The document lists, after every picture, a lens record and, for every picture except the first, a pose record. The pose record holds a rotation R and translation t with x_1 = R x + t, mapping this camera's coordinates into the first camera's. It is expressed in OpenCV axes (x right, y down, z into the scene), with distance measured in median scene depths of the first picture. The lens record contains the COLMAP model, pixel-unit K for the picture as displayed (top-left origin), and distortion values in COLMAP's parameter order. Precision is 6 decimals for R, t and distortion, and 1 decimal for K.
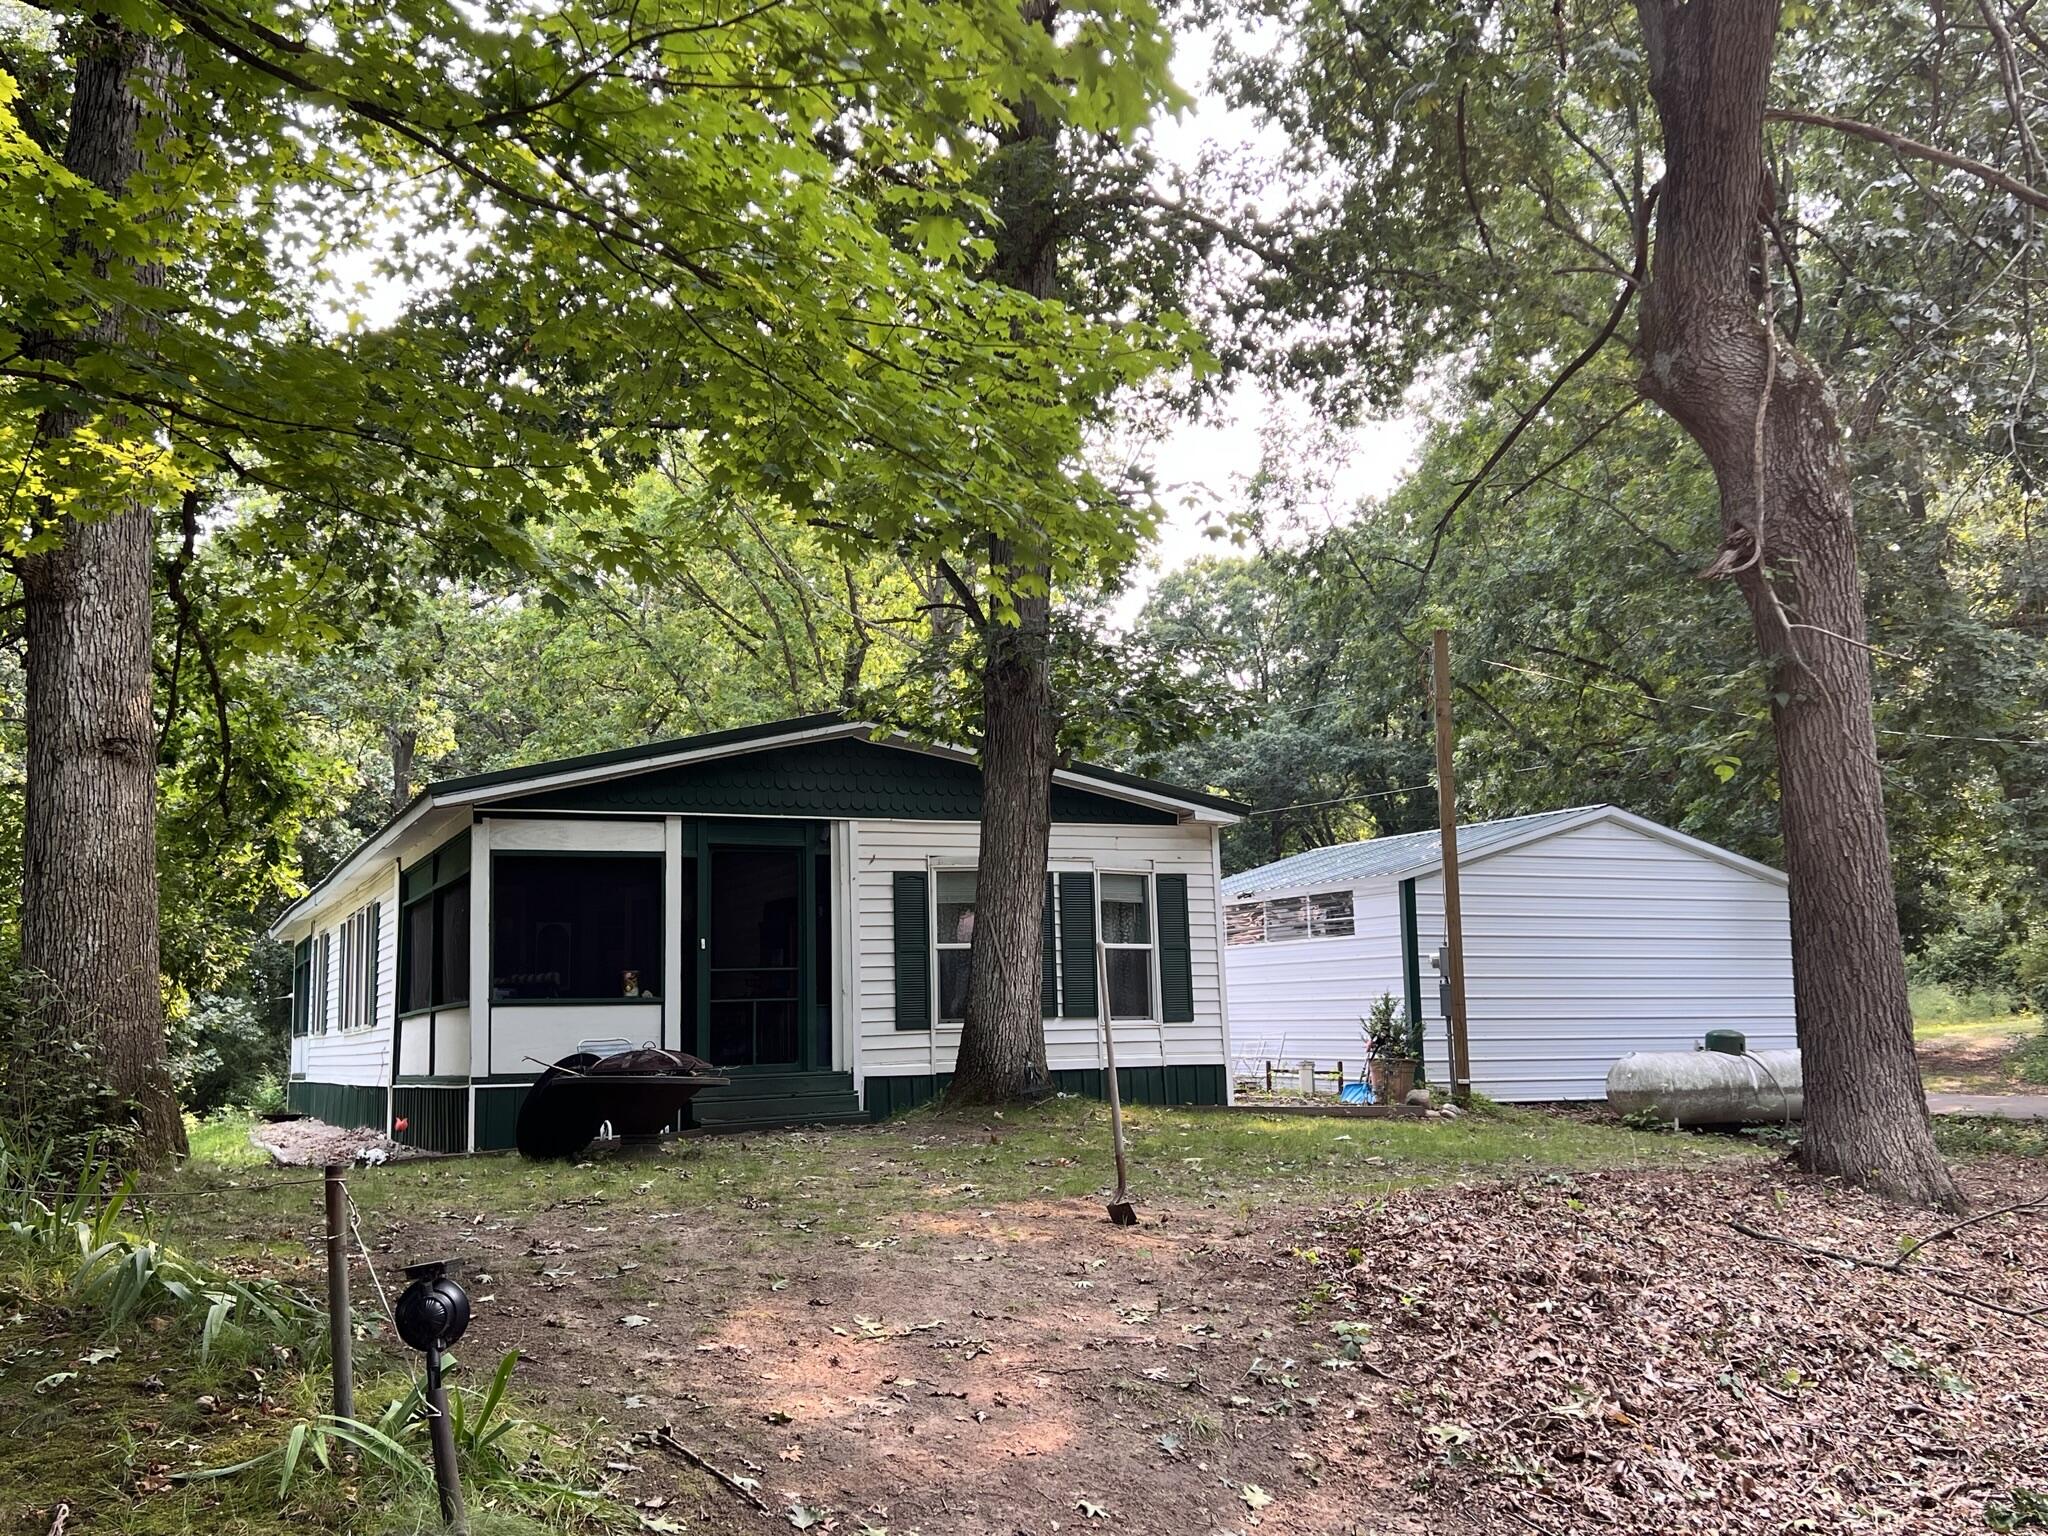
lens RADIAL K [[1956.3, 0, 1006.1], [0, 1956.3, 763.7], [0, 0, 1]] dist [0.115197, 0.000000]
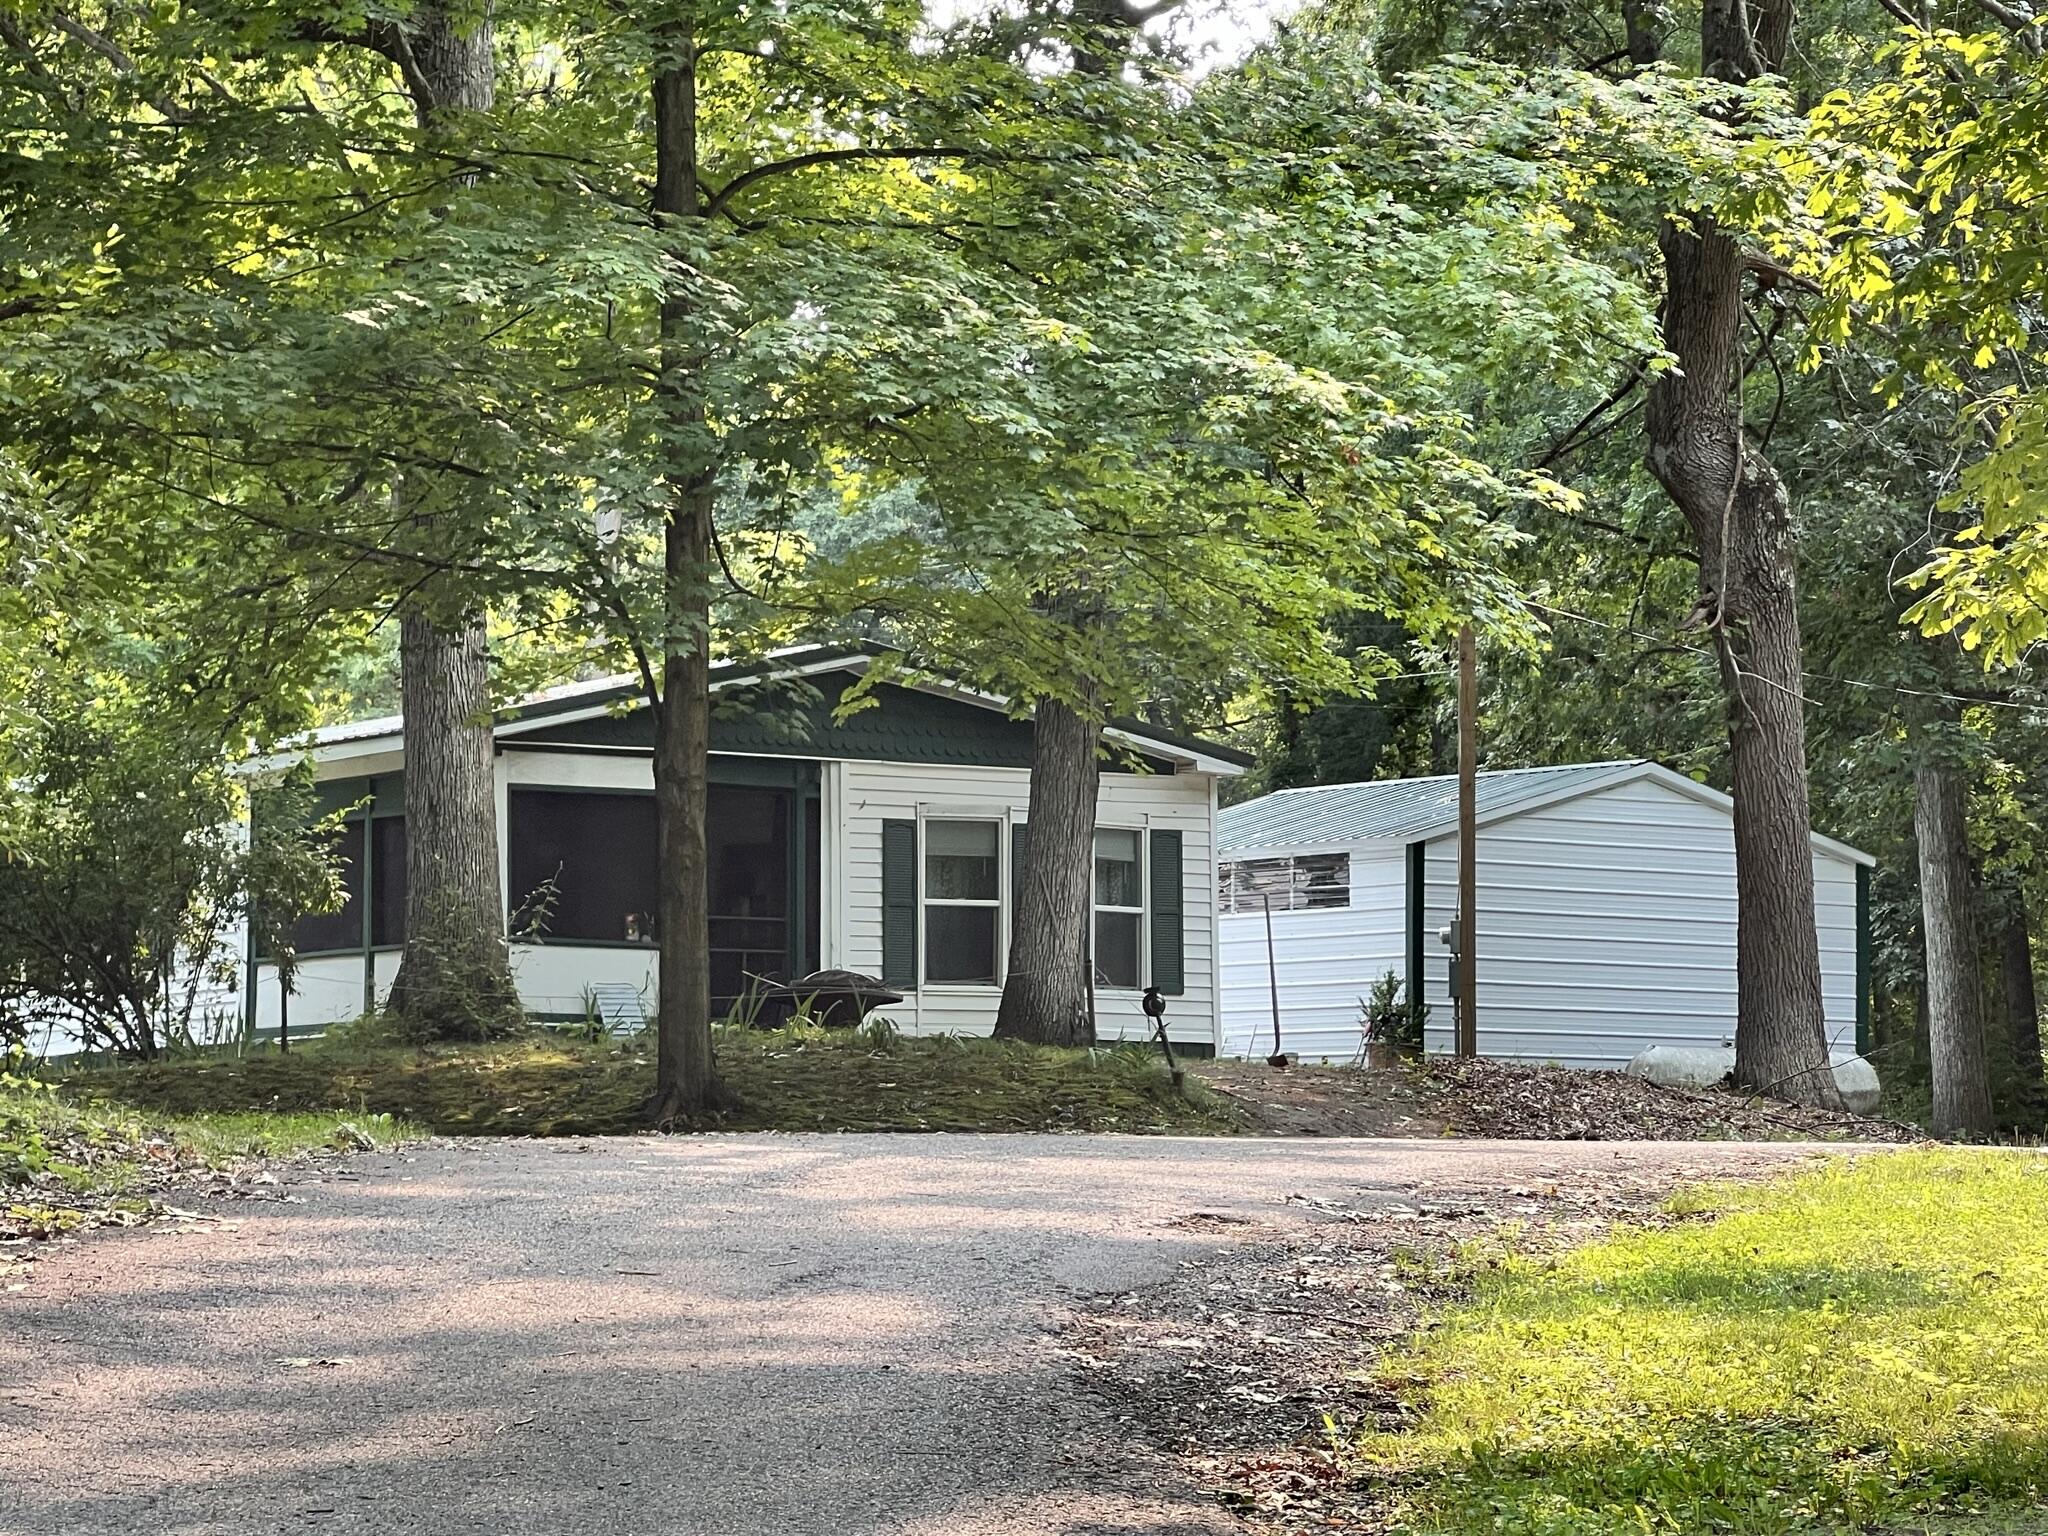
lens RADIAL K [[5563.4, 0, 1025.4], [0, 5563.4, 768.1], [0, 0, 1]] dist [-0.080539, 0.000000]
pose [[0.987346, 0.037024, 0.154195, -0.372499], [-0.046052, 0.997402, 0.055388, -0.109471], [-0.151744, -0.061788, 0.986487, -1.493331]]
